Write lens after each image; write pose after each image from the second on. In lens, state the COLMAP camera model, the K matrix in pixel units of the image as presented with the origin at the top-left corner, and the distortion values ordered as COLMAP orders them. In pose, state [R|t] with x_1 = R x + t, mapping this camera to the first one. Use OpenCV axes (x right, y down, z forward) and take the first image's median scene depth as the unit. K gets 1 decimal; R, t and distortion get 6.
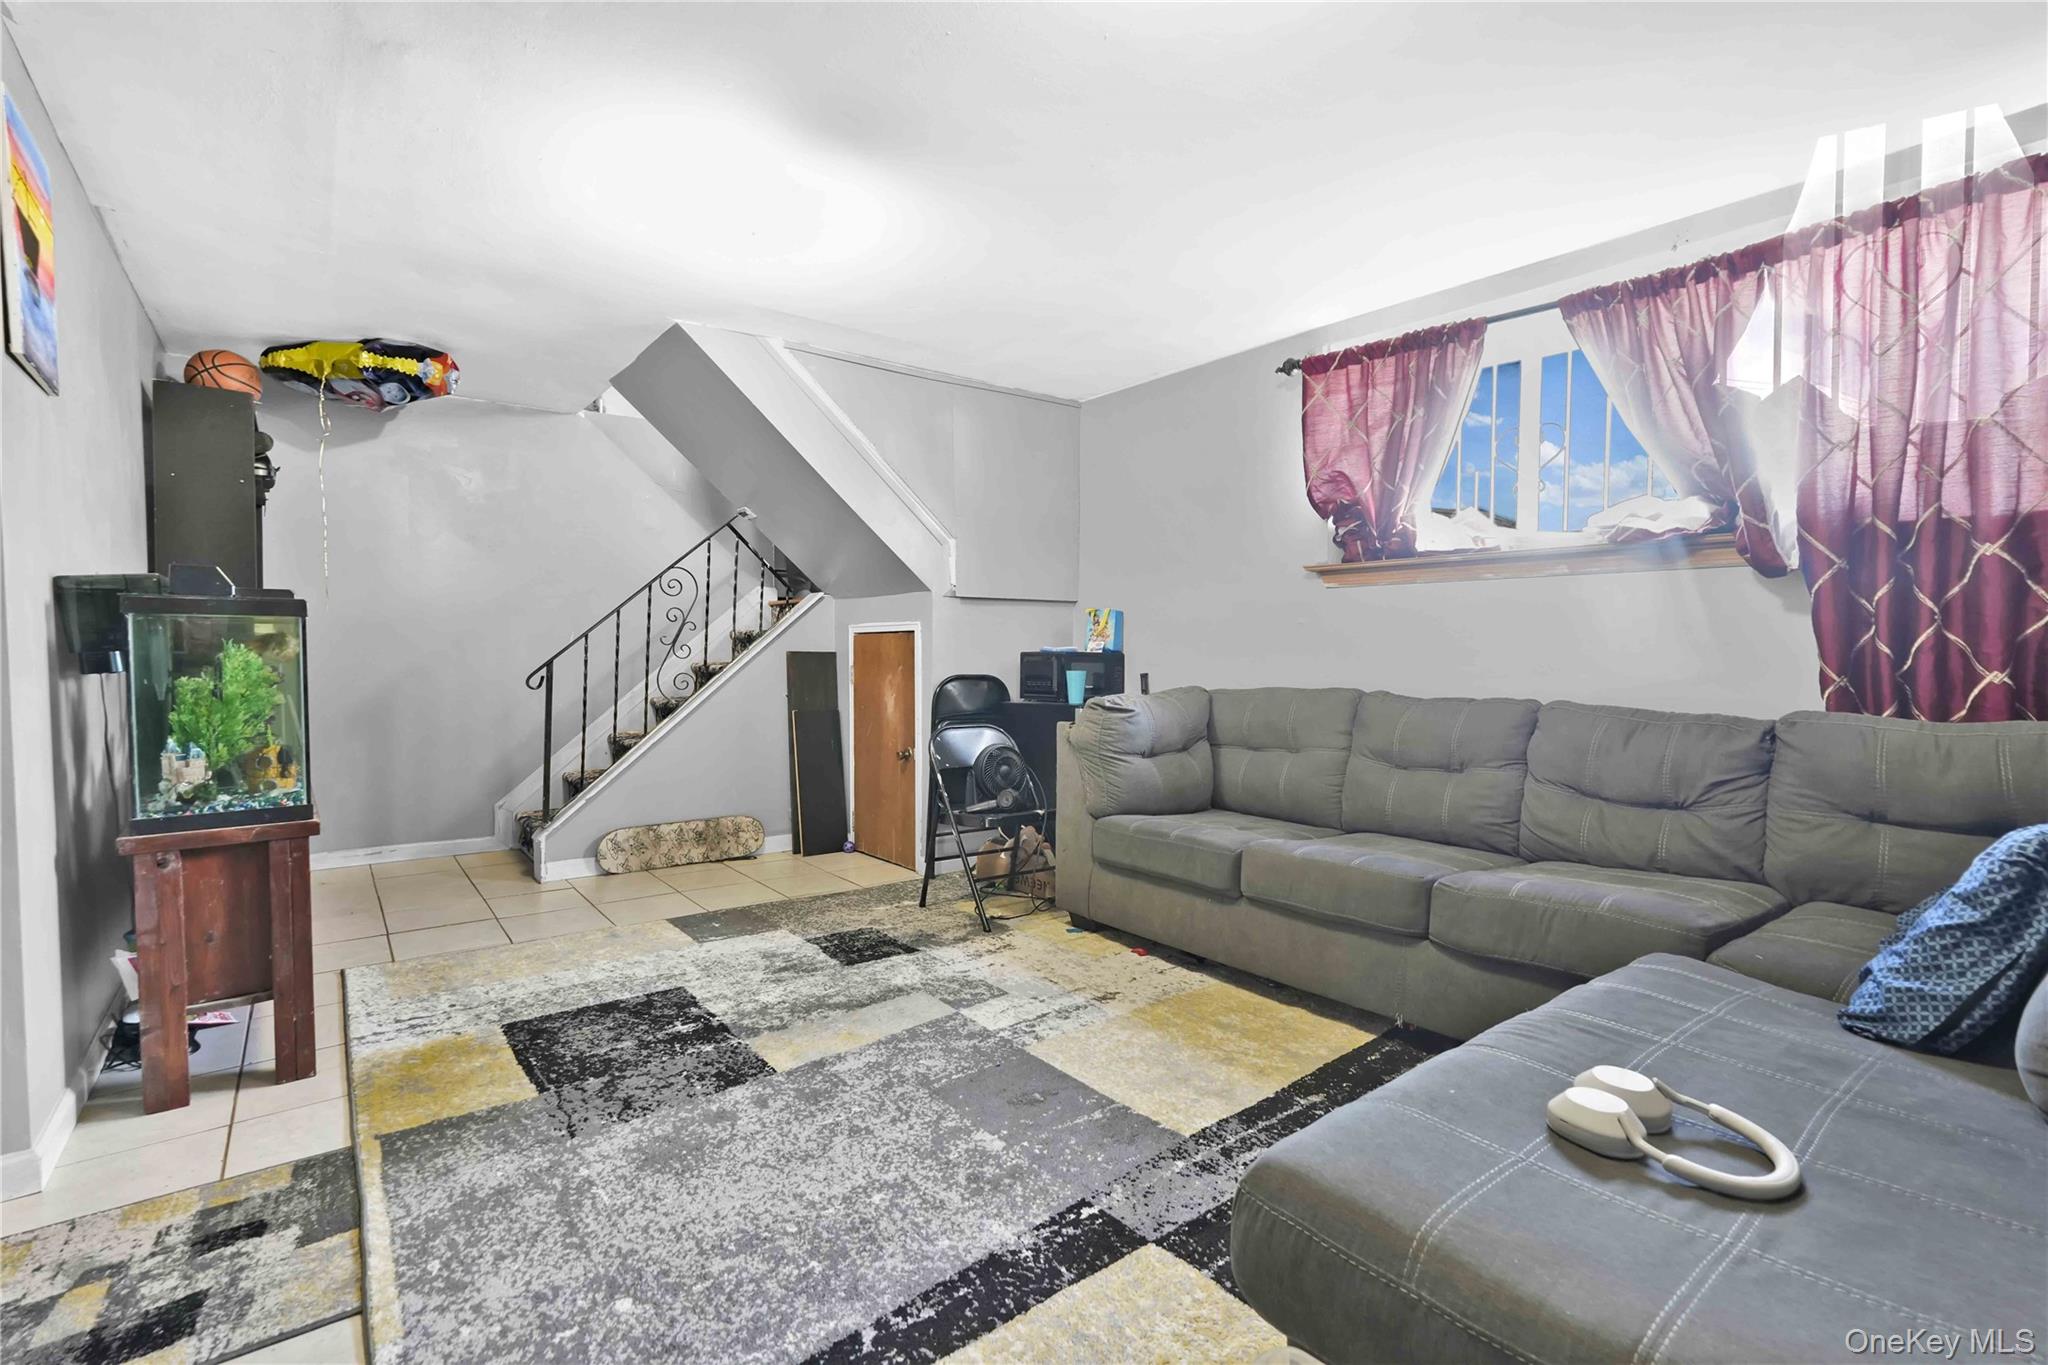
lens RADIAL K [[917.8, 0, 1017.7], [0, 917.8, 682.2], [0, 0, 1]] dist [-0.014391, 0.009662]
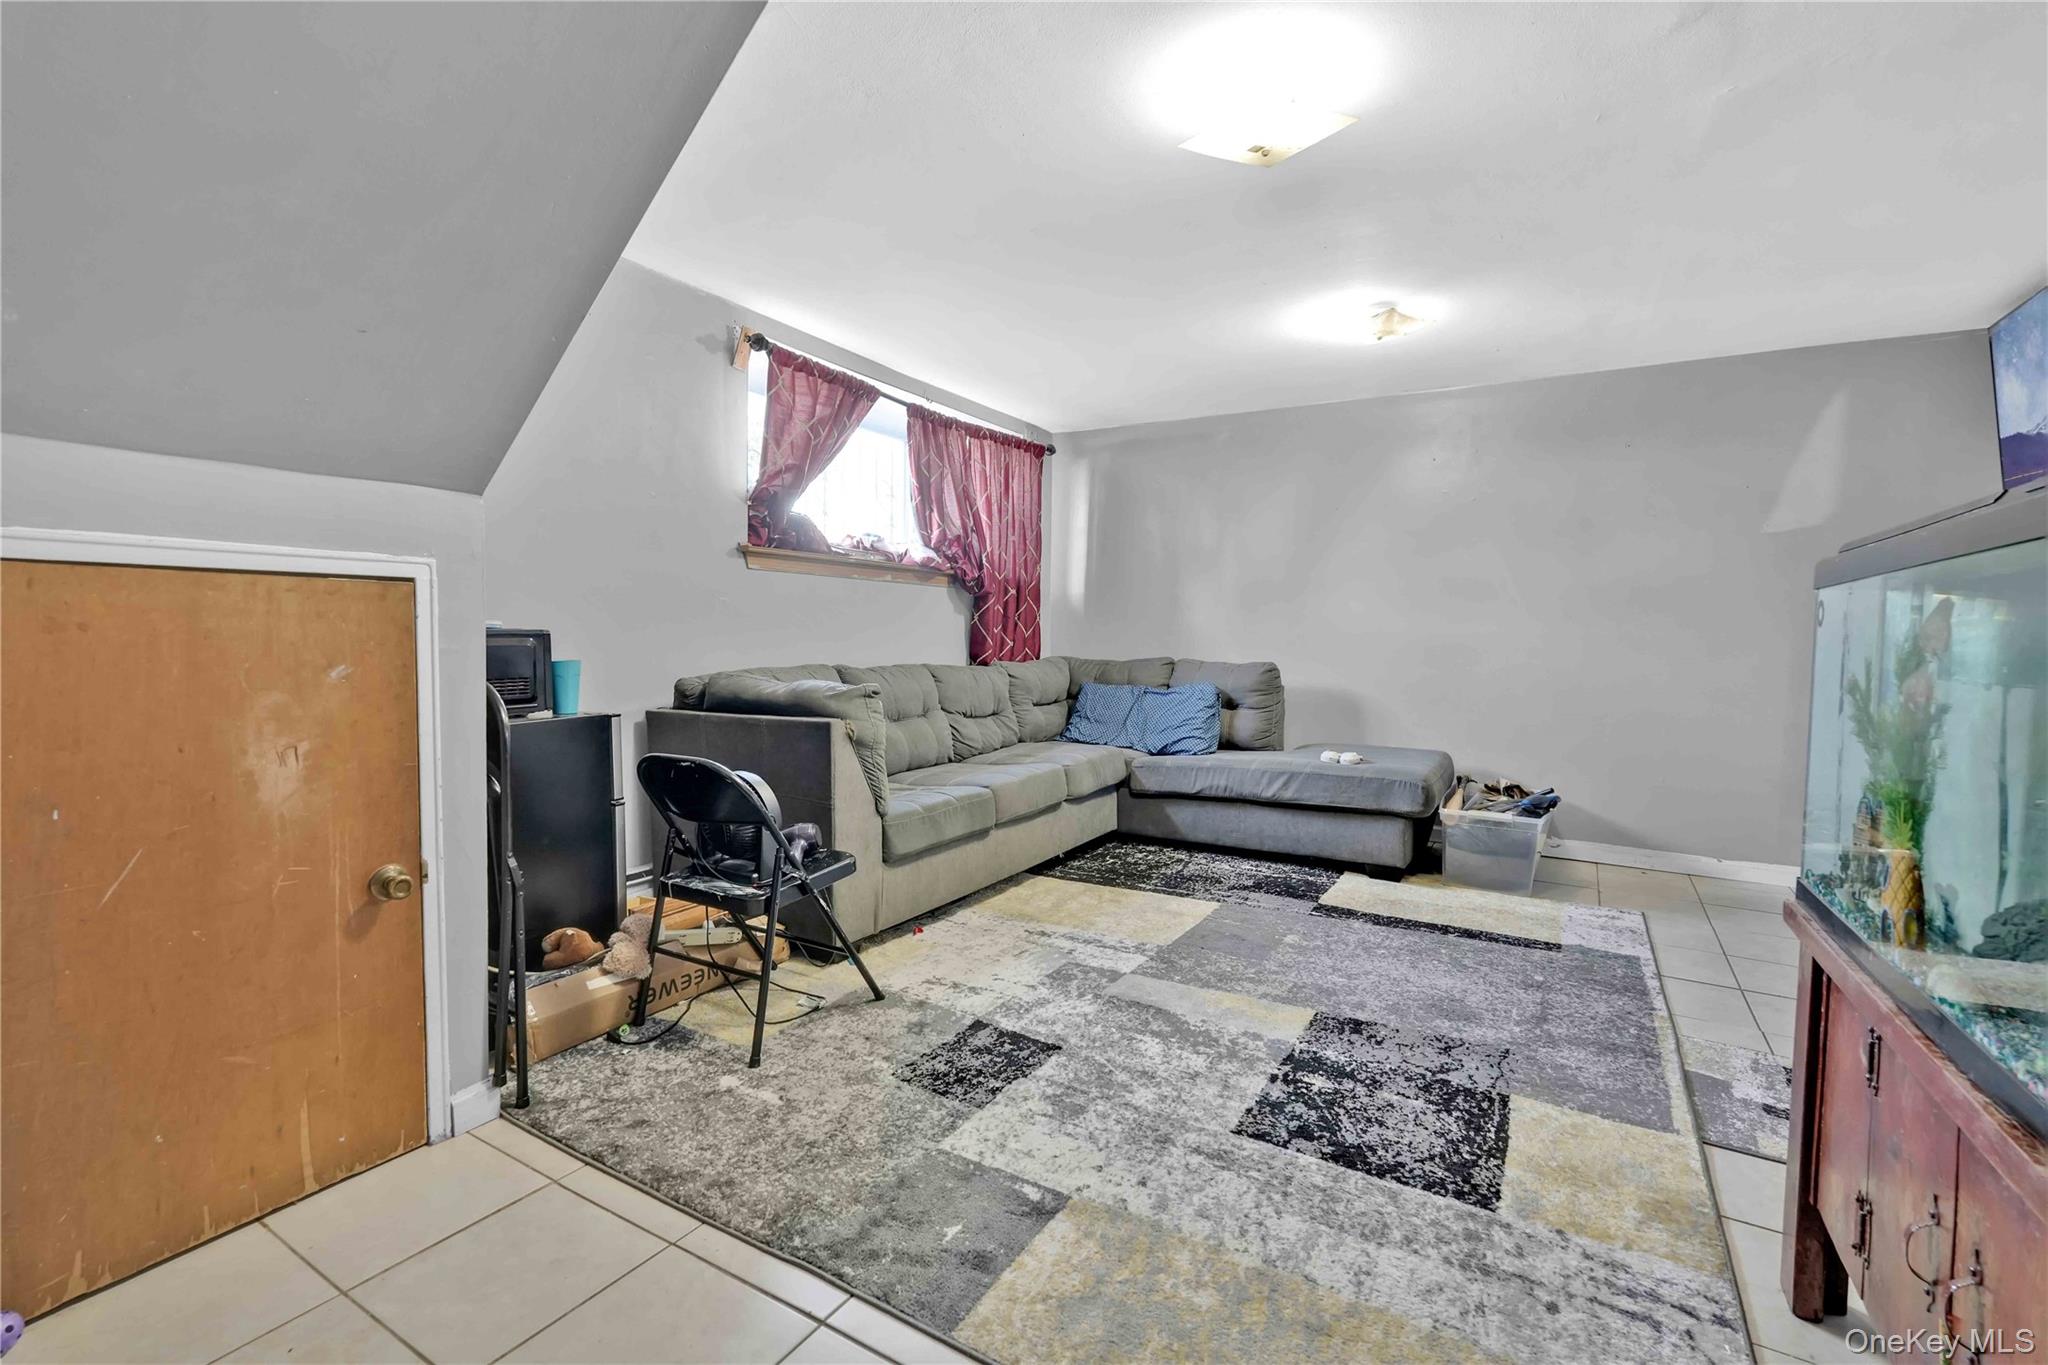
lens RADIAL K [[902.2, 0, 1035.6], [0, 902.2, 678.0], [0, 0, 1]] dist [-0.000281, 0.000672]
pose [[-0.363317, -0.049069, 0.930373, -1.049202], [0.018170, 0.998049, 0.059733, -0.052240], [-0.931488, 0.038607, -0.361716, 1.557872]]
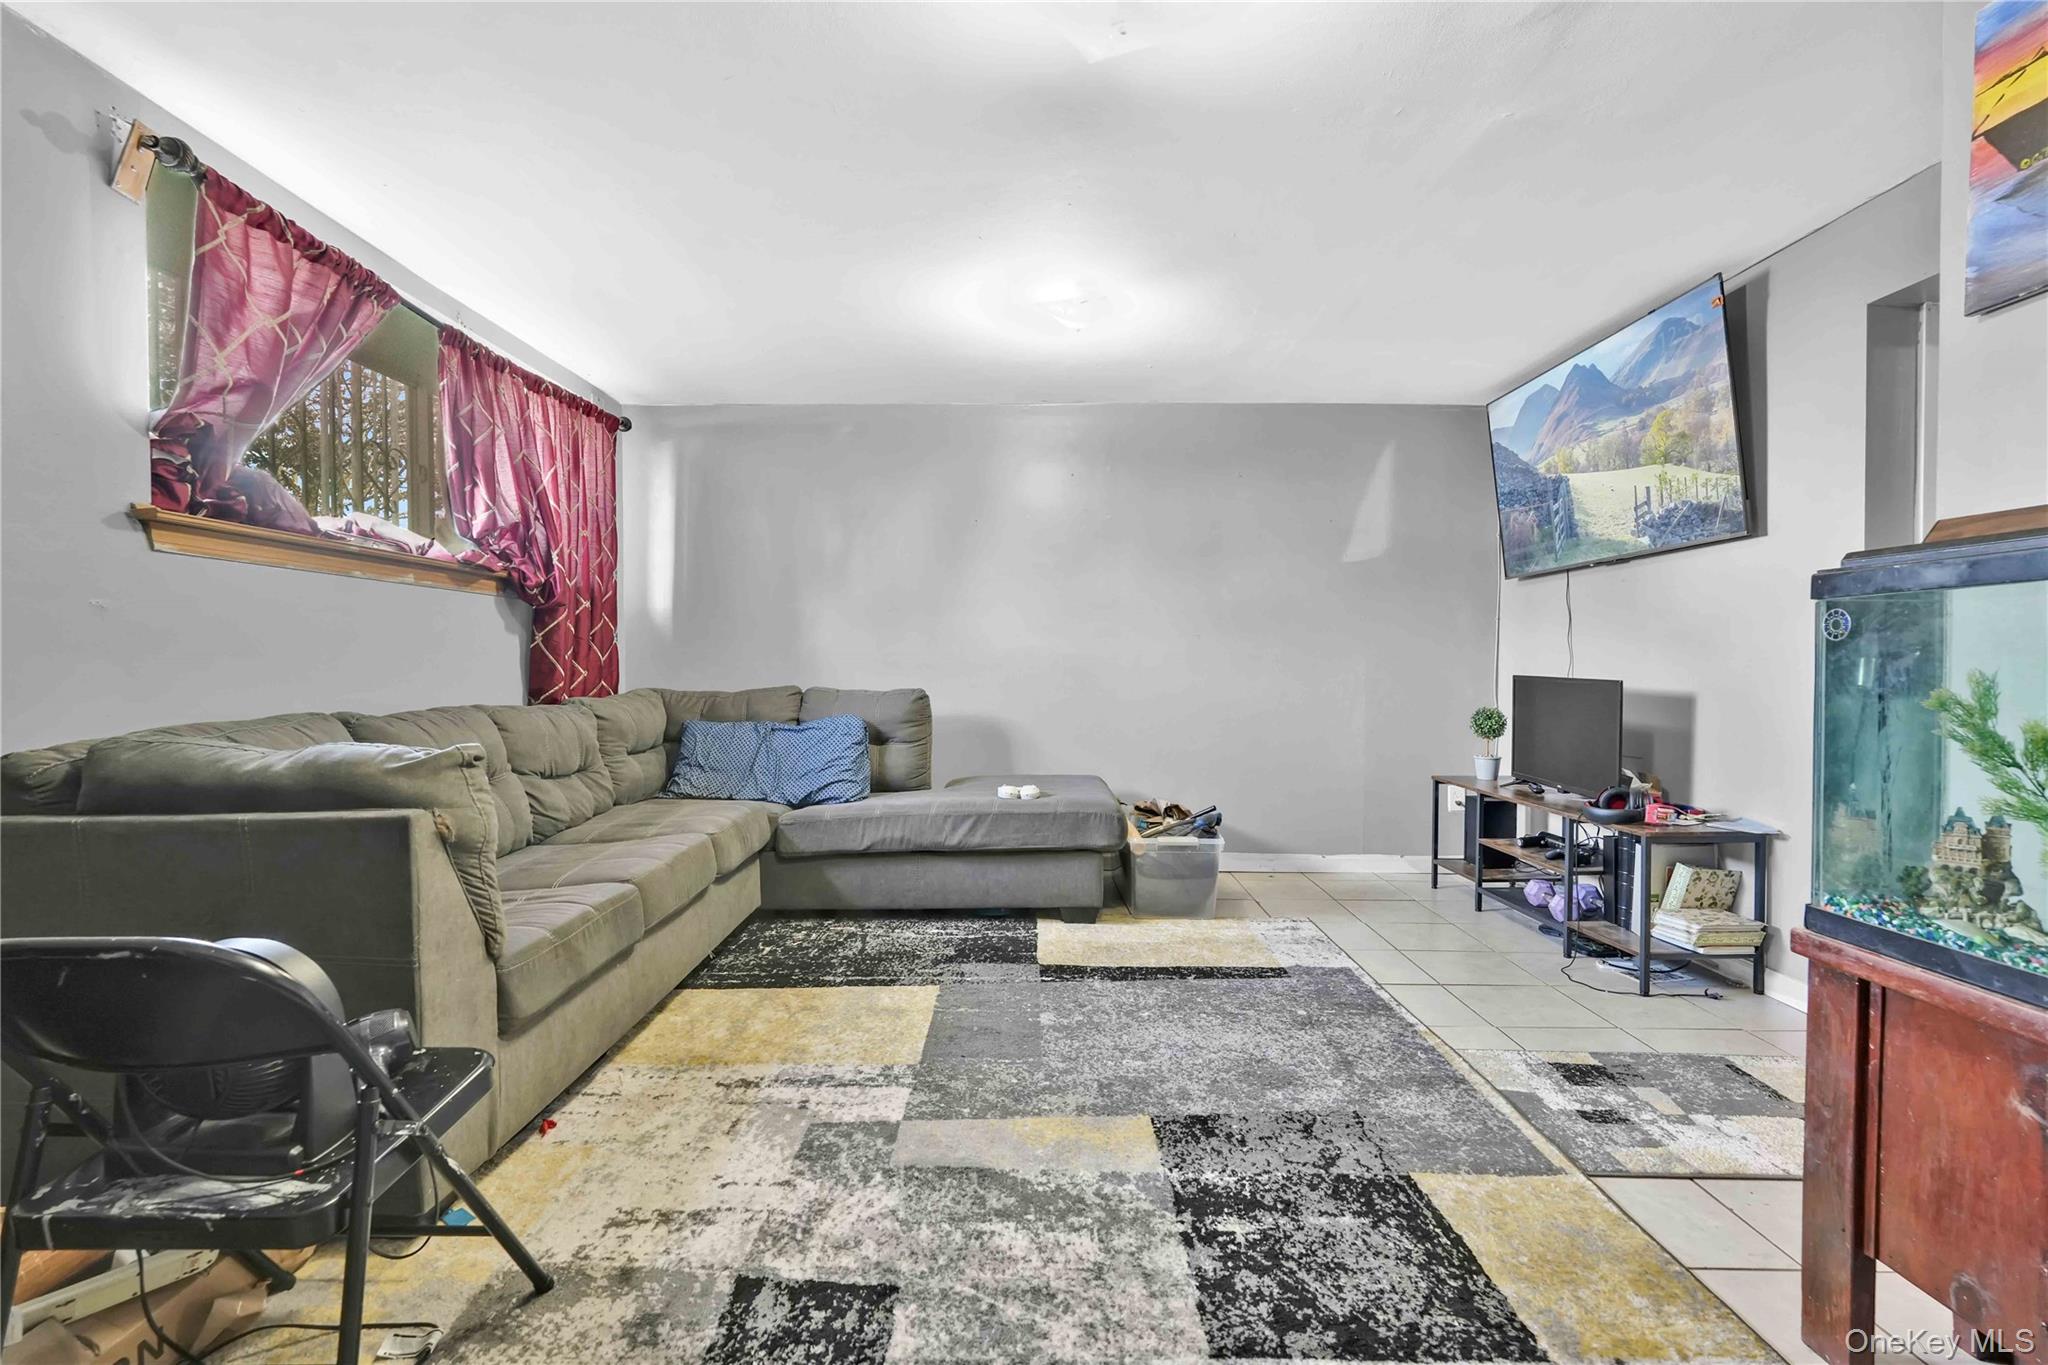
lens RADIAL K [[917.8, 0, 1017.7], [0, 917.8, 682.2], [0, 0, 1]] dist [-0.014391, 0.009662]
pose [[-0.779429, -0.012477, 0.626366, -0.663924], [0.021992, 0.998641, 0.047259, -0.051104], [-0.626104, 0.050610, -0.778095, 1.618681]]
